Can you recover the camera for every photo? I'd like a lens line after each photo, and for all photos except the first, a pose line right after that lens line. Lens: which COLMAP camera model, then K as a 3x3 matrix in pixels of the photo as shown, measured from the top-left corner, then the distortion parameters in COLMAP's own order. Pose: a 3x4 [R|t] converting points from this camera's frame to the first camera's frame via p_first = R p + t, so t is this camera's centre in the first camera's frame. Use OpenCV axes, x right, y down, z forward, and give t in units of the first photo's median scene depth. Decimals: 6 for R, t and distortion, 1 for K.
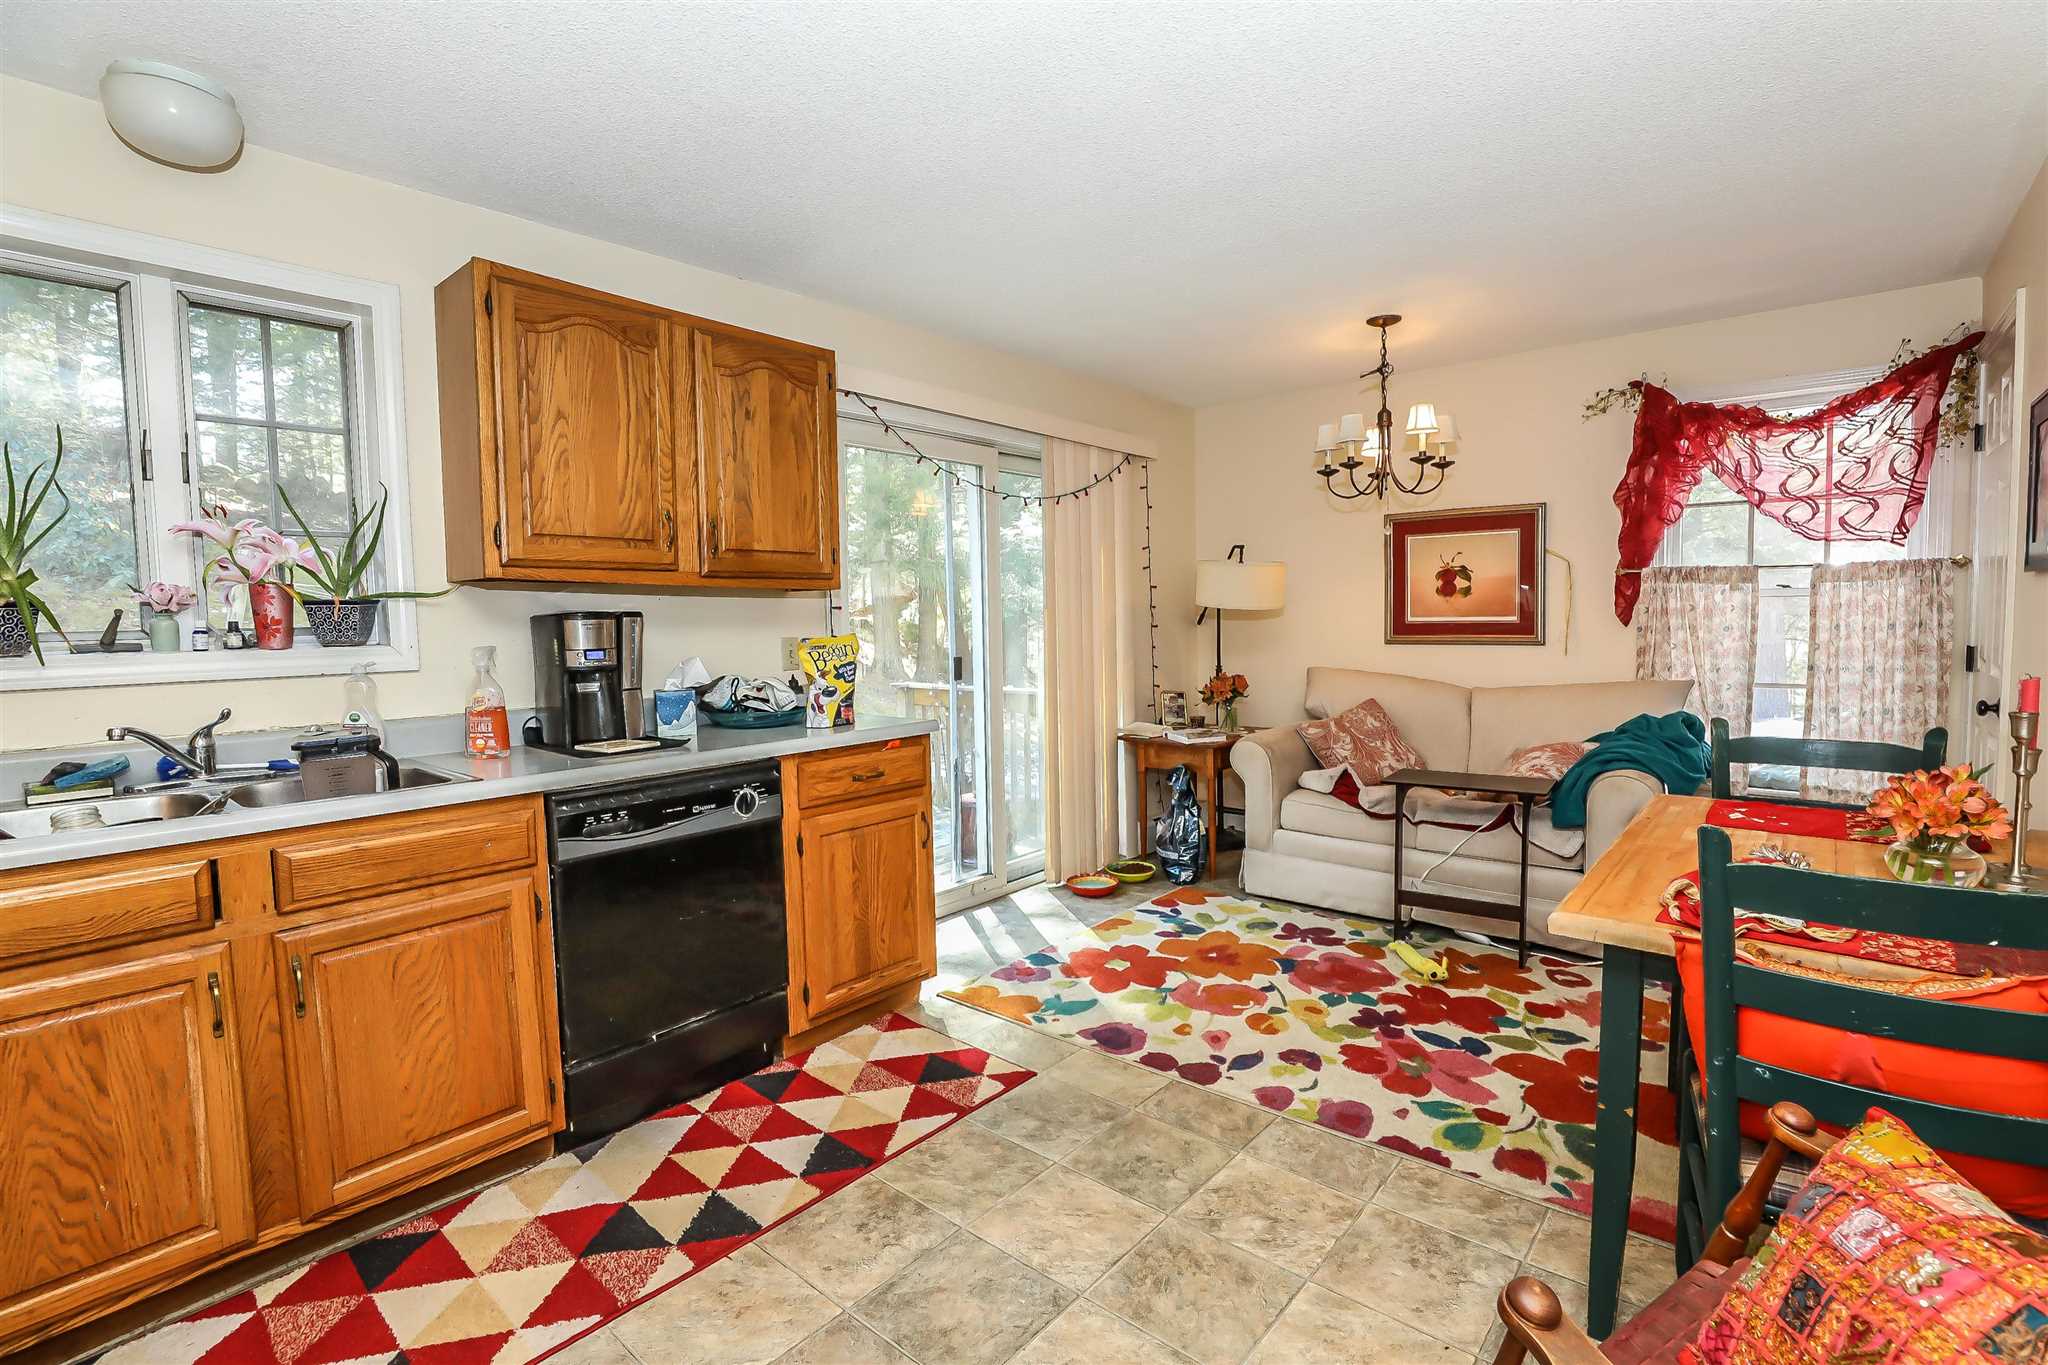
lens RADIAL K [[960.0, 0, 1021.8], [0, 960.0, 676.3], [0, 0, 1]] dist [-0.010468, 0.000015]
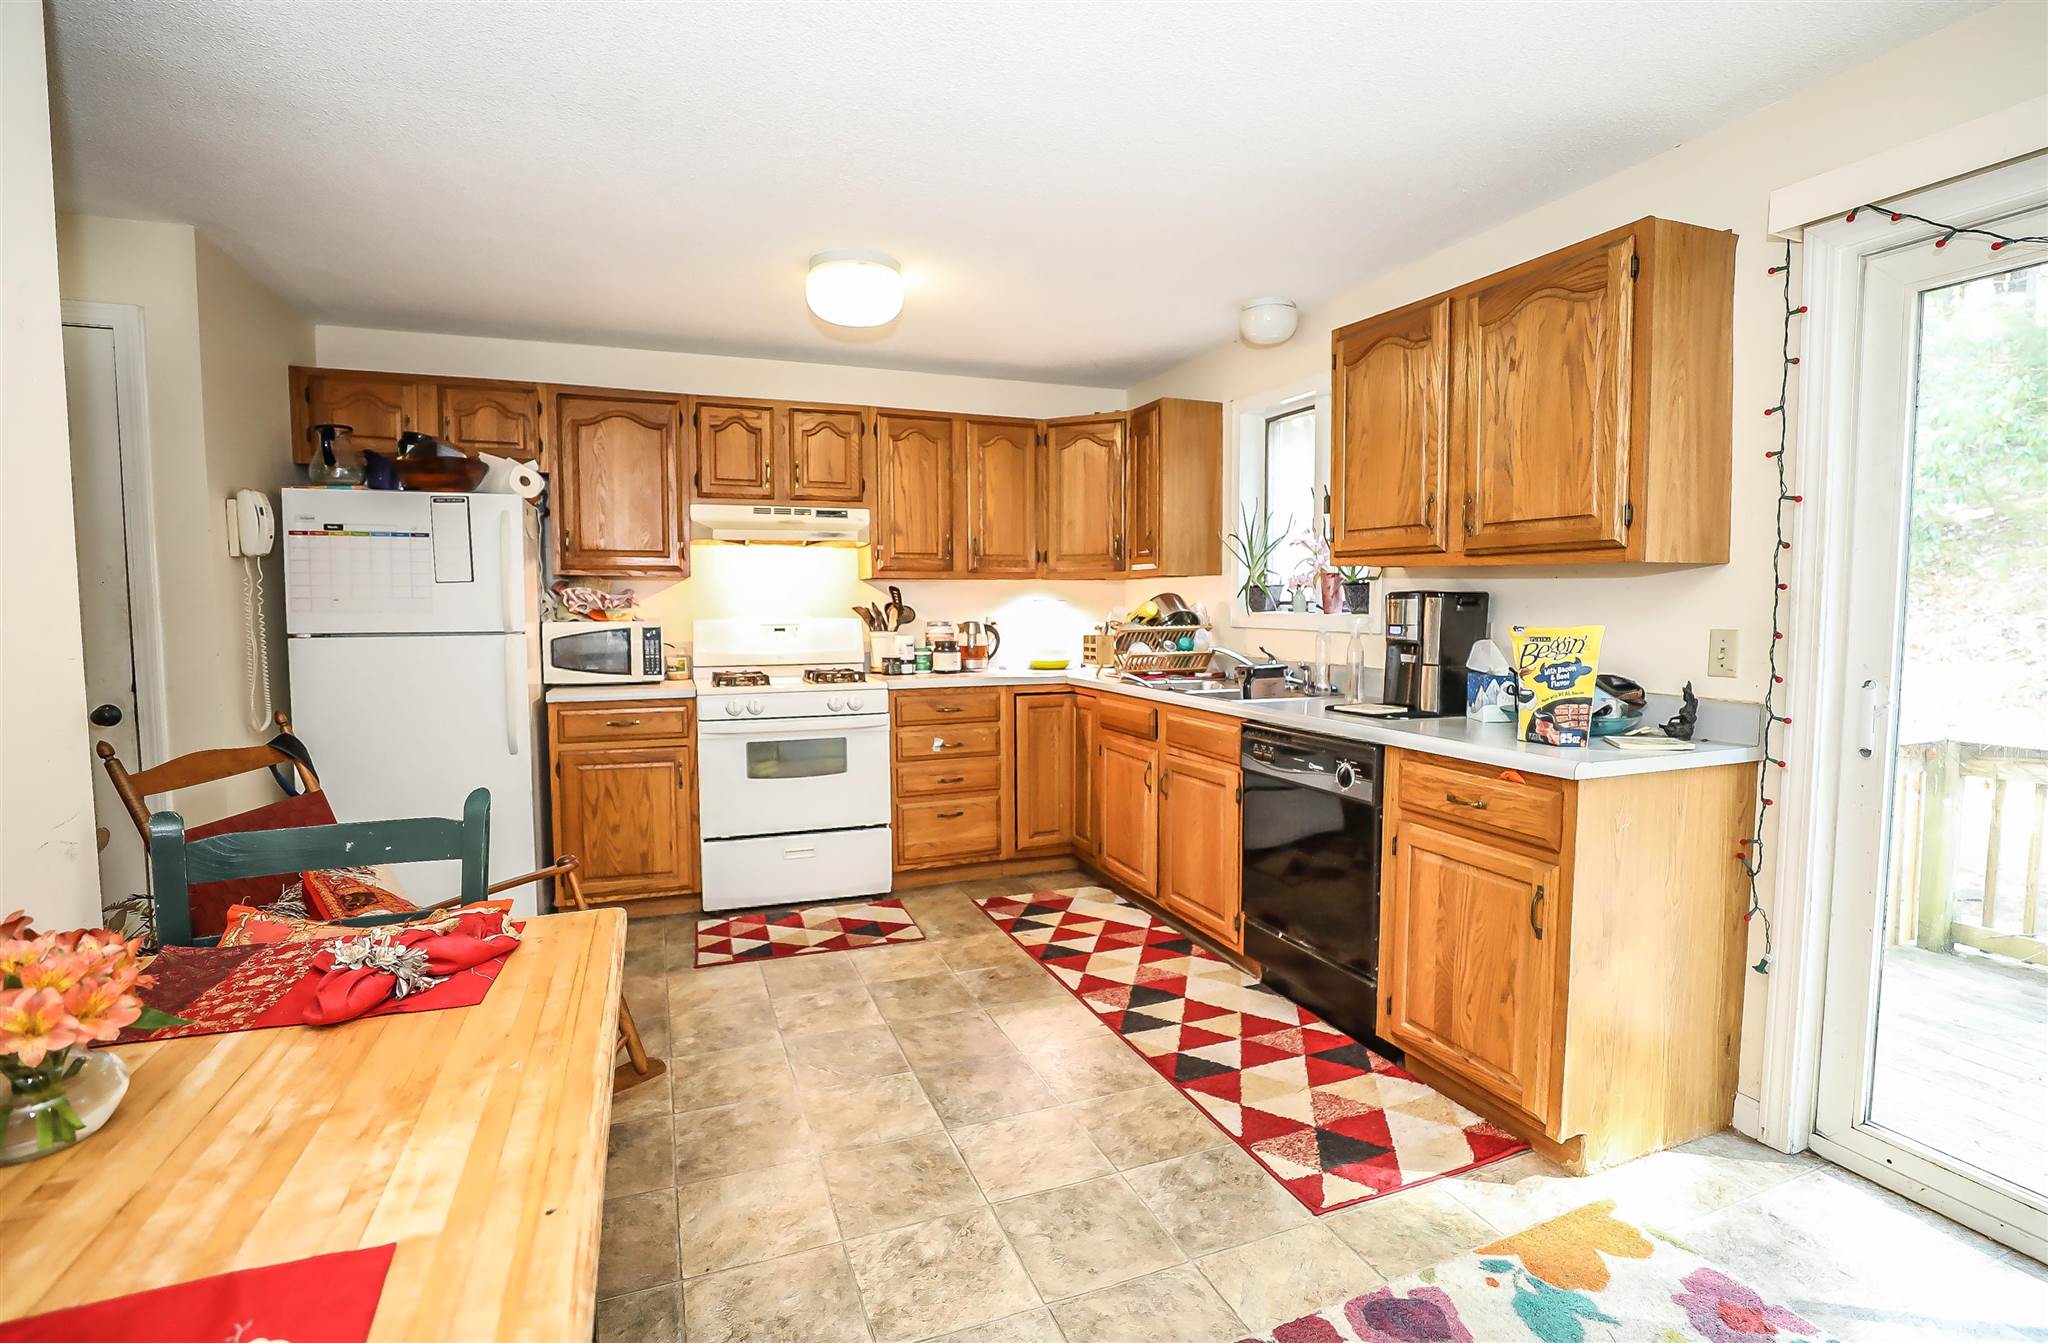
lens RADIAL K [[939.9, 0, 1024.0], [0, 939.9, 671.5], [0, 0, 1]] dist [-0.001368, 0.000009]
pose [[-0.454834, 0.081036, -0.886882, 0.785006], [-0.053603, 0.991555, 0.118090, -0.085433], [0.888962, 0.101250, -0.446649, 1.154421]]
